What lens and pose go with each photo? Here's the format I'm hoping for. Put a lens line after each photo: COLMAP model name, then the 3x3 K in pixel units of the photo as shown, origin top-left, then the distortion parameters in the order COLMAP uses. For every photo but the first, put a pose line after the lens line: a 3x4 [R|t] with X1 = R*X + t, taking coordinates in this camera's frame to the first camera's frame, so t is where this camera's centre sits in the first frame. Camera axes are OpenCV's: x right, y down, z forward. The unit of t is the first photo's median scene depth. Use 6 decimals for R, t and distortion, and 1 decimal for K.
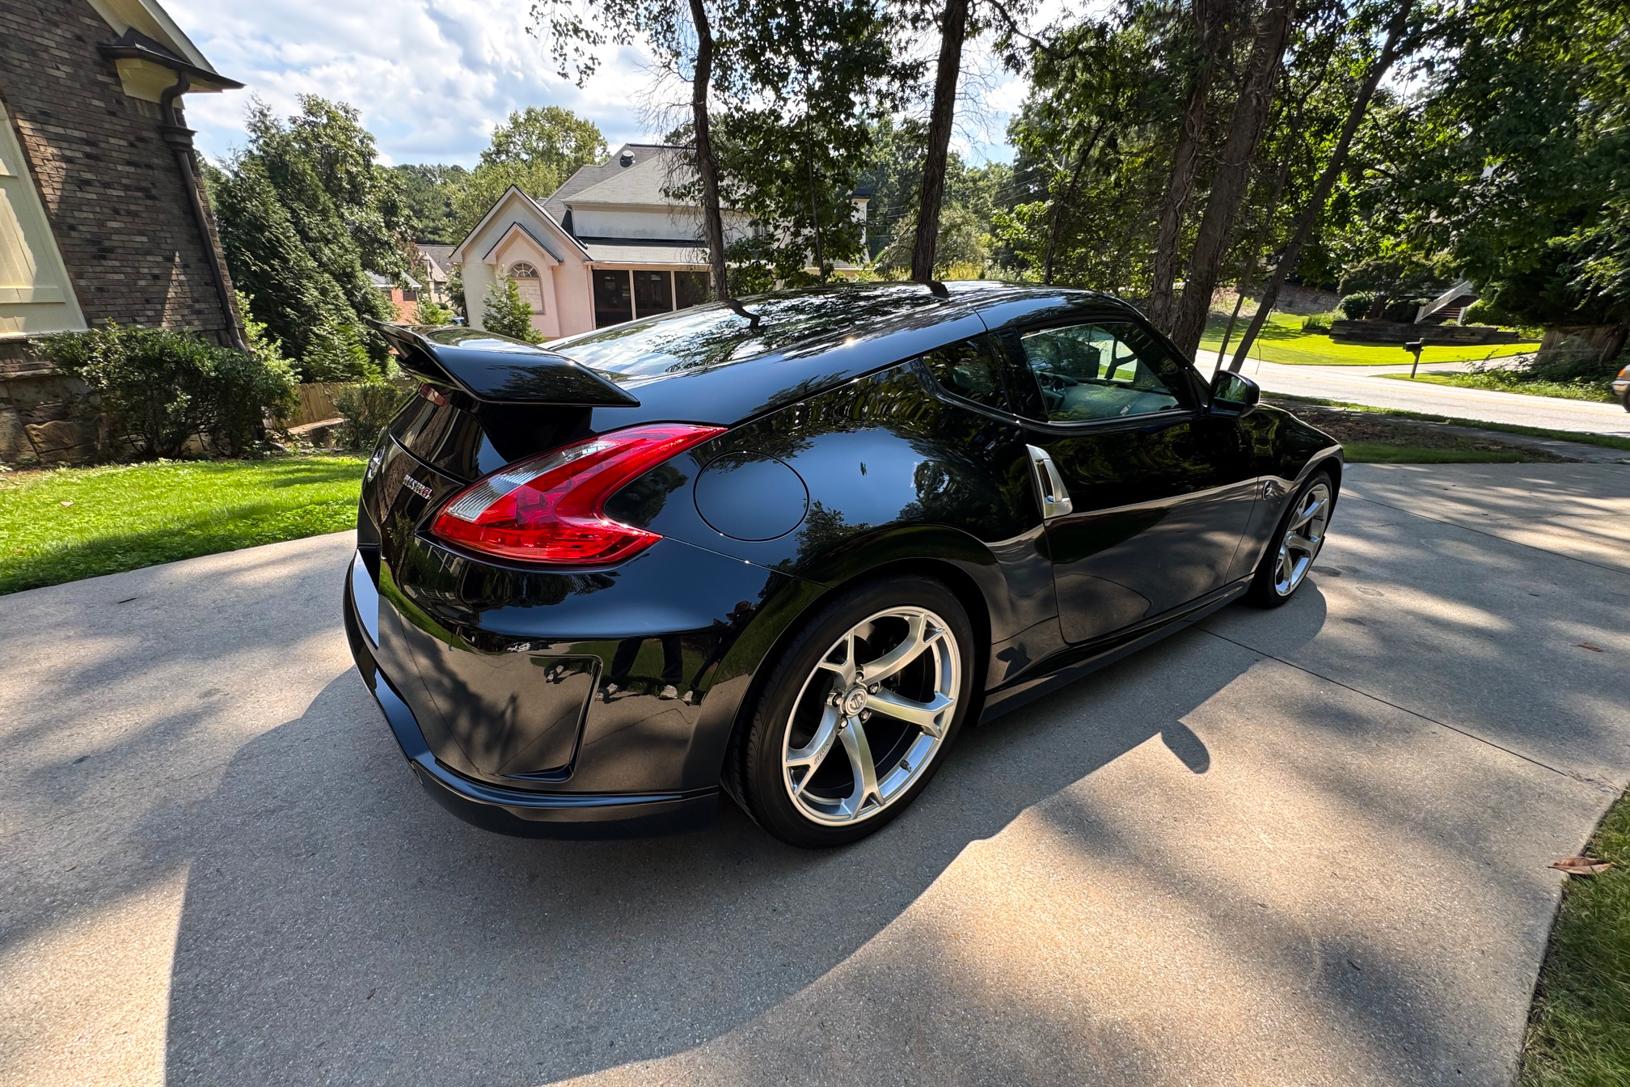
lens RADIAL K [[652.9, 0, 816.9], [0, 652.9, 546.5], [0, 0, 1]] dist [-0.003994, 0.000188]
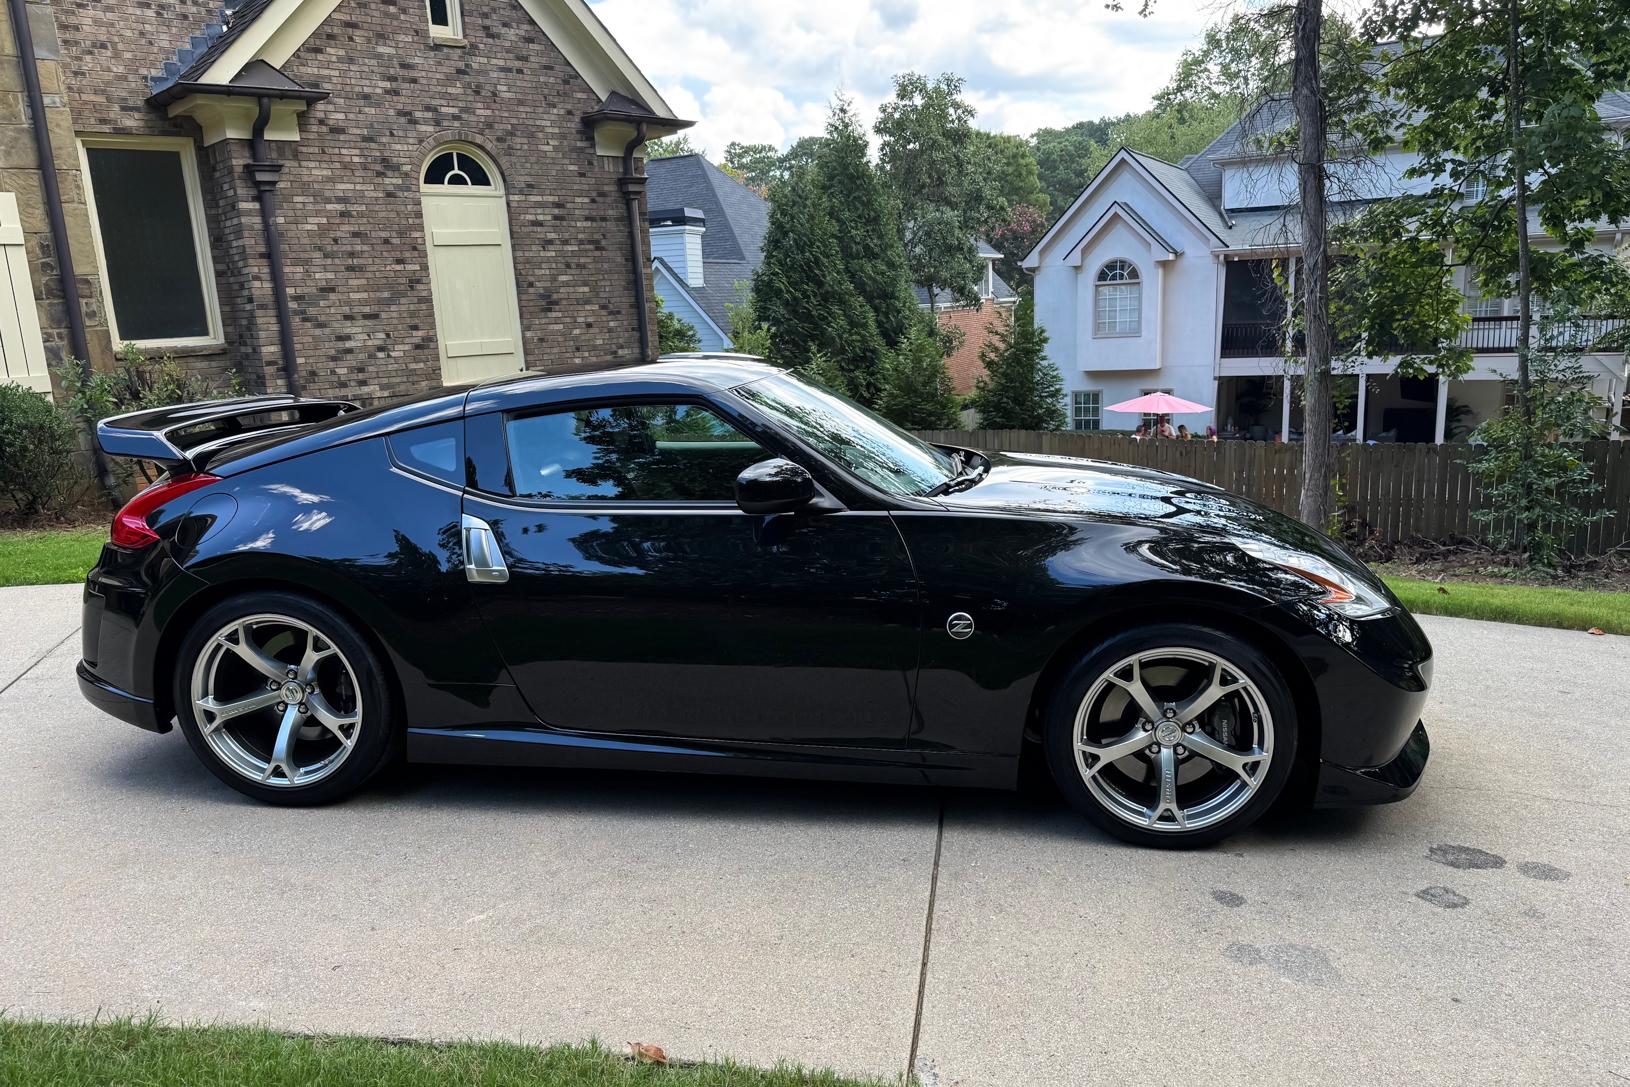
lens RADIAL K [[1149.7, 0, 820.8], [0, 1149.7, 558.8], [0, 0, 1]] dist [0.036292, -0.045419]
pose [[0.737333, 0.100425, -0.668023, 0.455330], [-0.193390, 0.978879, -0.066299, -0.014643], [0.647256, 0.178074, 0.741181, -0.013544]]
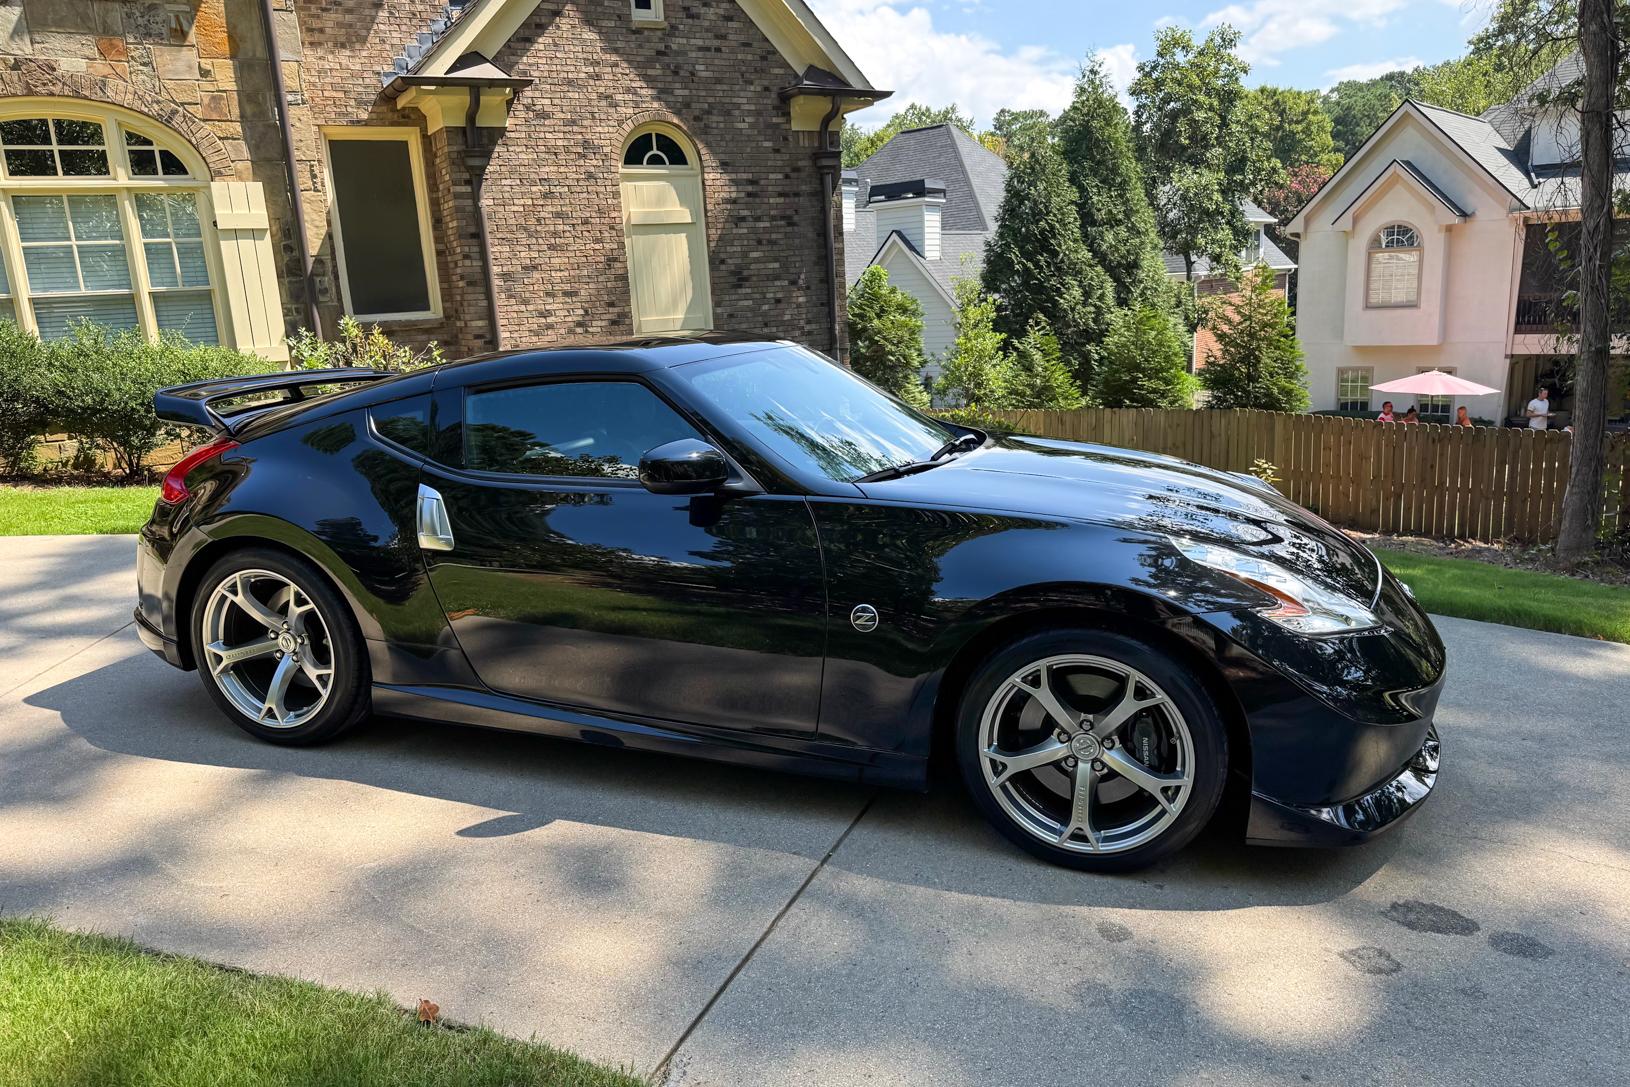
lens RADIAL K [[1148.9, 0, 813.8], [0, 1148.9, 568.3], [0, 0, 1]] dist [0.042901, -0.058753]
pose [[0.562561, 0.152582, -0.812554, 0.527093], [-0.244803, 0.969491, 0.012566, -0.044893], [0.789681, 0.191846, 0.582750, 0.079794]]
